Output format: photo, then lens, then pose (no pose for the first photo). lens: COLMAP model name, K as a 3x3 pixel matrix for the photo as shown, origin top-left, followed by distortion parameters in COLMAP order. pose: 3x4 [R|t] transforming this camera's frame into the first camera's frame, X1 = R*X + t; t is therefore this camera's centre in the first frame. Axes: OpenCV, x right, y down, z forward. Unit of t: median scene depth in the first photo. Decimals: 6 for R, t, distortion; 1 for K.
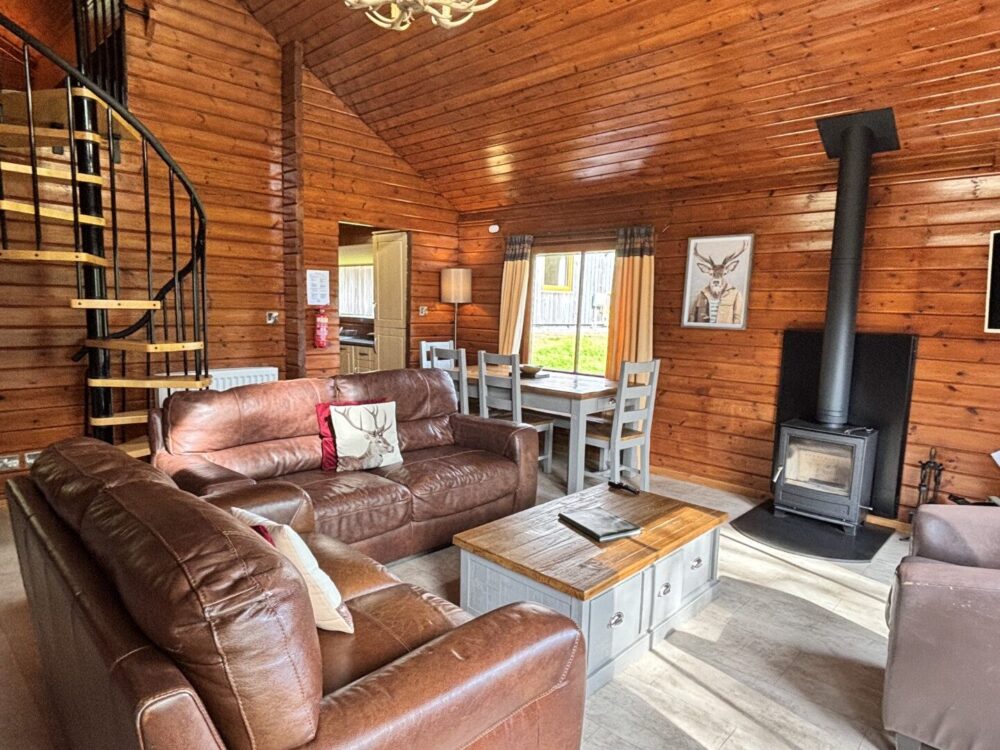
lens RADIAL K [[592.5, 0, 500.8], [0, 592.5, 383.9], [0, 0, 1]] dist [0.008604, -0.016887]
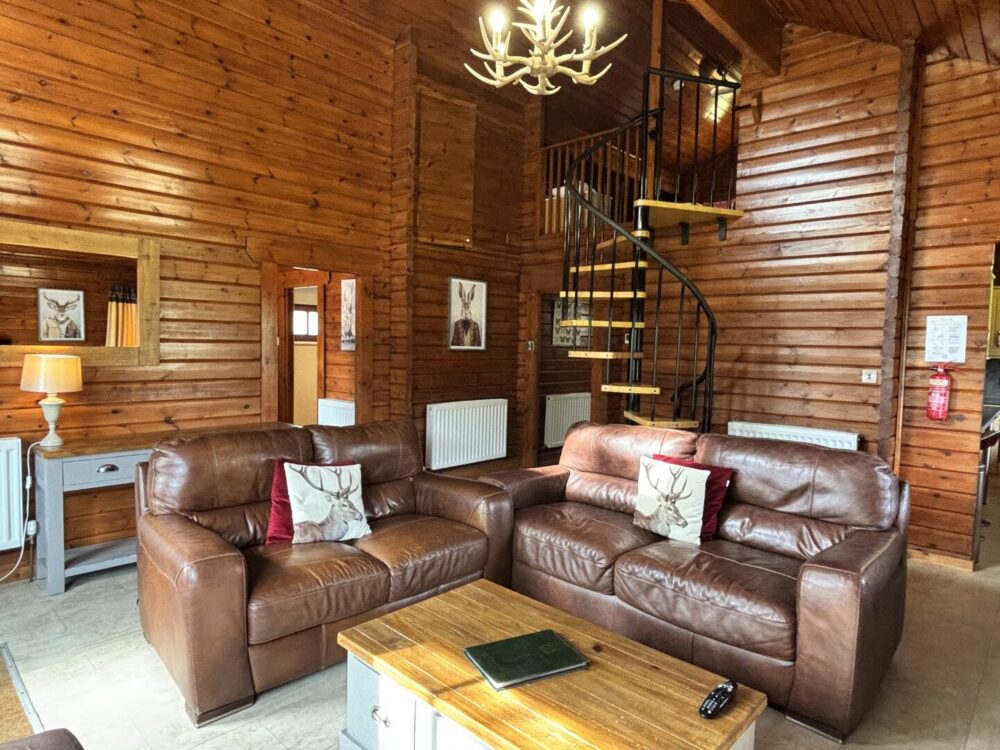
lens RADIAL K [[592.5, 0, 504.6], [0, 592.5, 377.9], [0, 0, 1]] dist [0.008604, -0.016887]
pose [[0.001625, 0.032110, -0.999483, 0.564418], [-0.154317, 0.987520, 0.031475, -0.070619], [0.988020, 0.154186, 0.006559, 0.612074]]
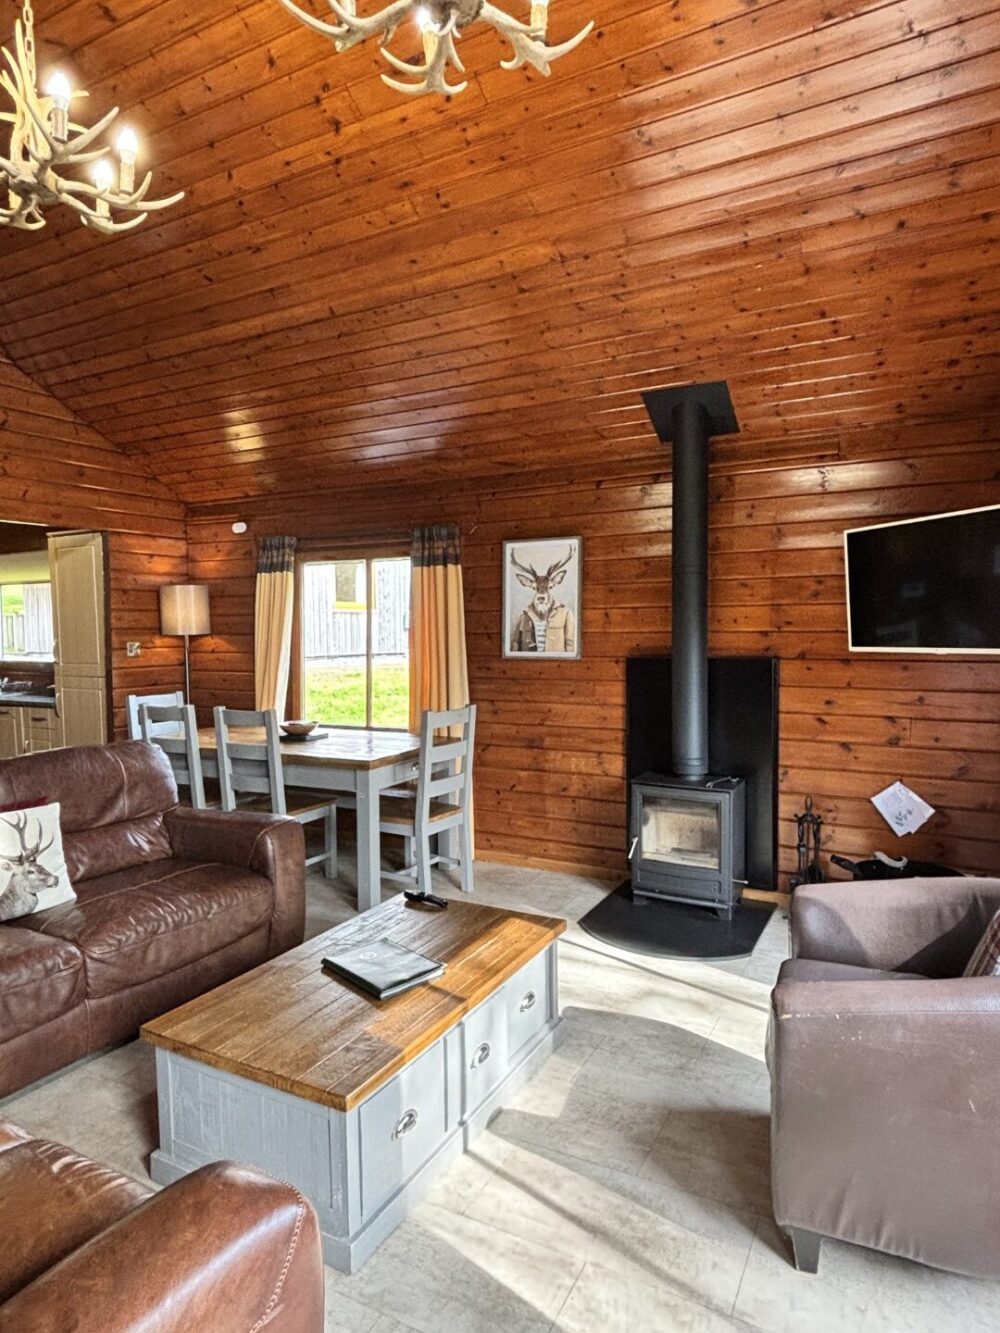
lens RADIAL K [[789.8, 0, 503.8], [0, 789.8, 673.2], [0, 0, 1]] dist [0.008604, -0.016887]
pose [[0.963651, -0.050682, 0.262313, 0.054652], [0.069118, 0.995709, -0.061536, -0.019809], [-0.258069, 0.077430, 0.963019, 0.055542]]
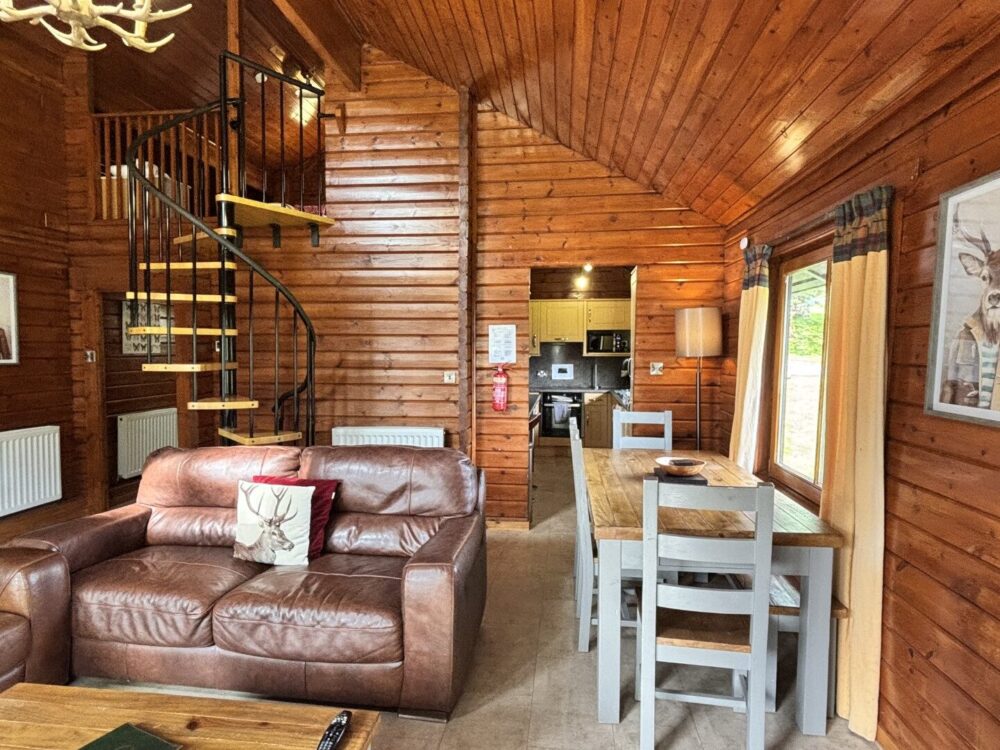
lens RADIAL K [[592.5, 0, 502.2], [0, 592.5, 379.5], [0, 0, 1]] dist [0.008604, -0.016887]
pose [[0.599520, 0.016519, -0.800190, 0.537576], [-0.092034, 0.994578, -0.048423, -0.086919], [0.795051, 0.102675, 0.597789, 0.626018]]
